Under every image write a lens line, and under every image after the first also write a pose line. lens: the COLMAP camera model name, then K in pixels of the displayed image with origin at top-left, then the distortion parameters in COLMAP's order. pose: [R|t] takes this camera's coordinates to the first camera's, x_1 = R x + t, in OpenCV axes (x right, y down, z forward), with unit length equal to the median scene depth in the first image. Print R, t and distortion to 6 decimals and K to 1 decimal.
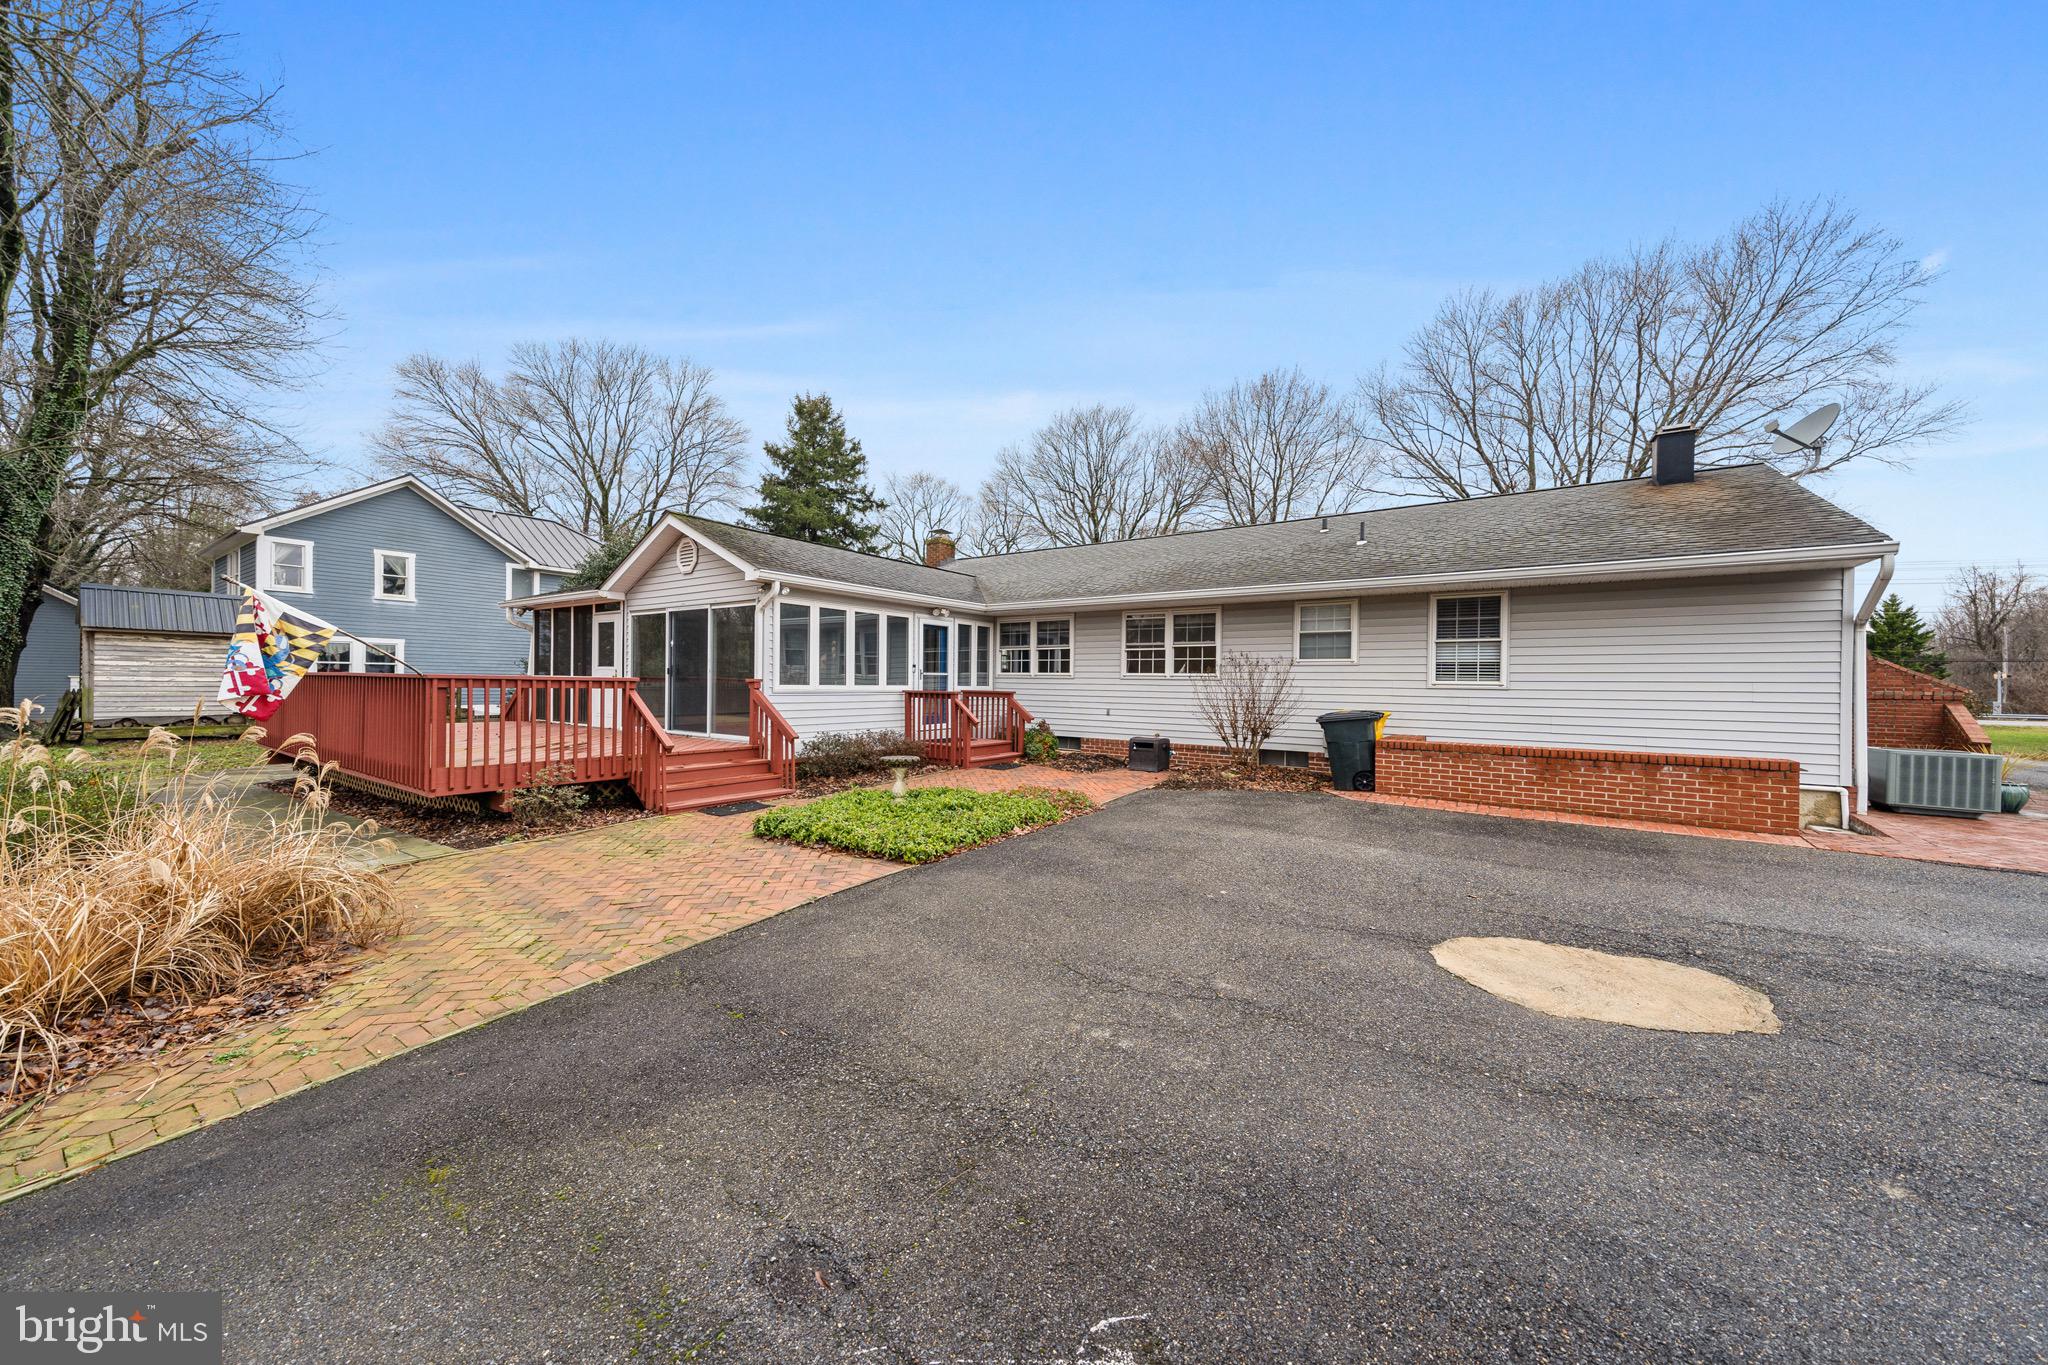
lens RADIAL K [[706.9, 0, 1036.6], [0, 706.9, 682.8], [0, 0, 1]] dist [0.012345, -0.000392]
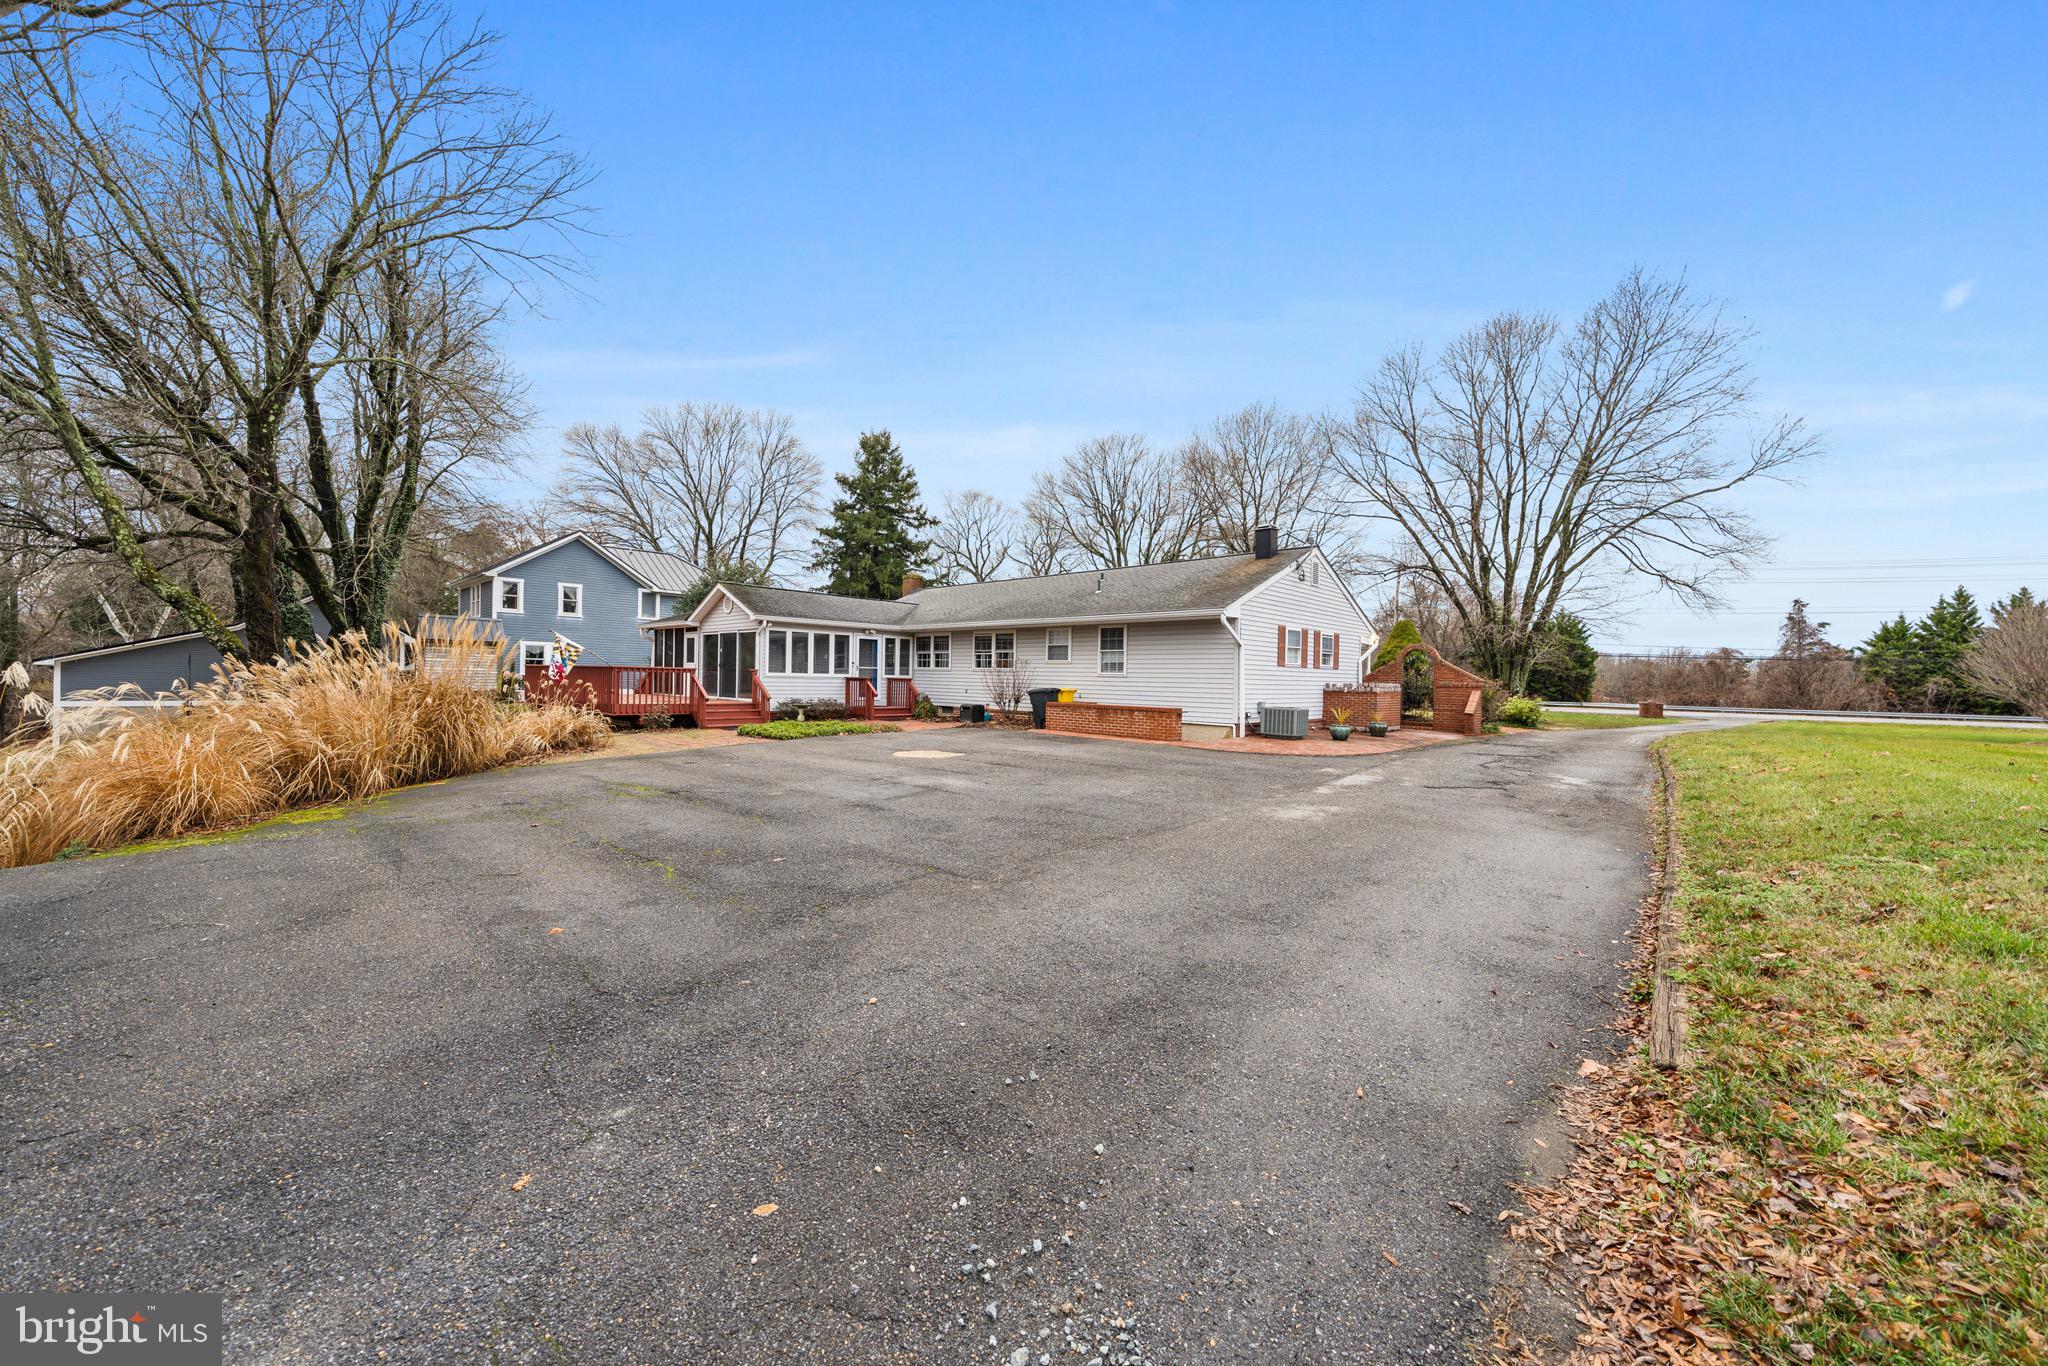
lens RADIAL K [[706.9, 0, 1022.0], [0, 706.9, 678.3], [0, 0, 1]] dist [0.012345, -0.000392]
pose [[0.990045, 0.007488, -0.140553, 0.420980], [-0.007530, 0.999972, 0.000234, 0.009177], [0.140551, 0.000827, 0.990073, -0.581061]]
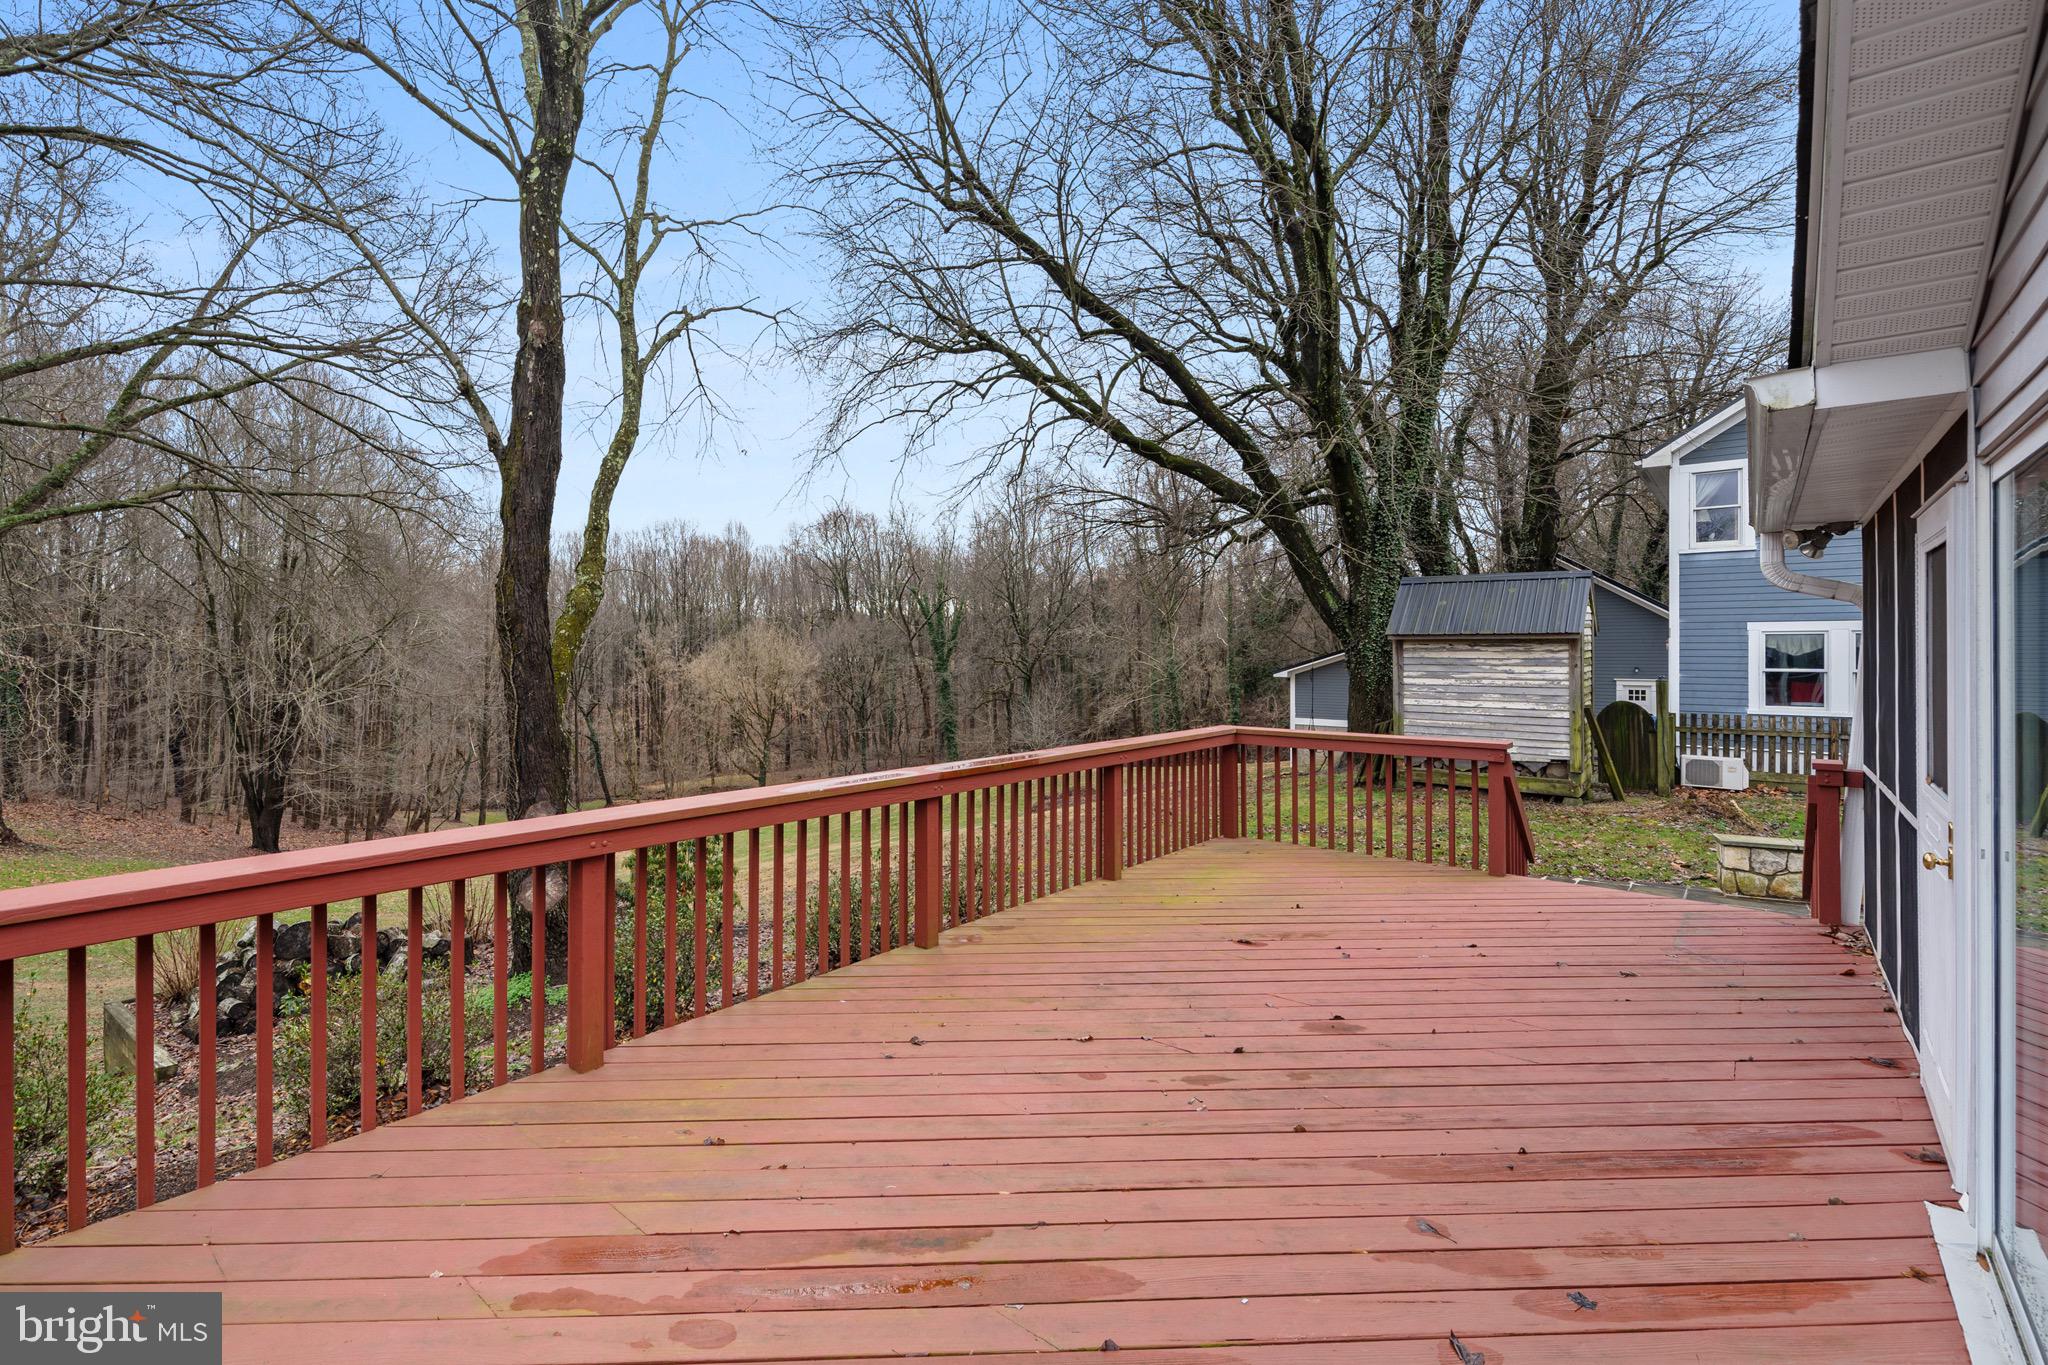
lens RADIAL K [[896.8, 0, 958.8], [0, 896.8, 654.5], [0, 0, 1]] dist [0.003897, -0.000399]
pose [[-0.148775, -0.008878, -0.988831, -0.291459], [-0.002503, 0.999960, -0.008601, -0.046219], [0.988868, 0.001195, -0.148791, 0.667404]]
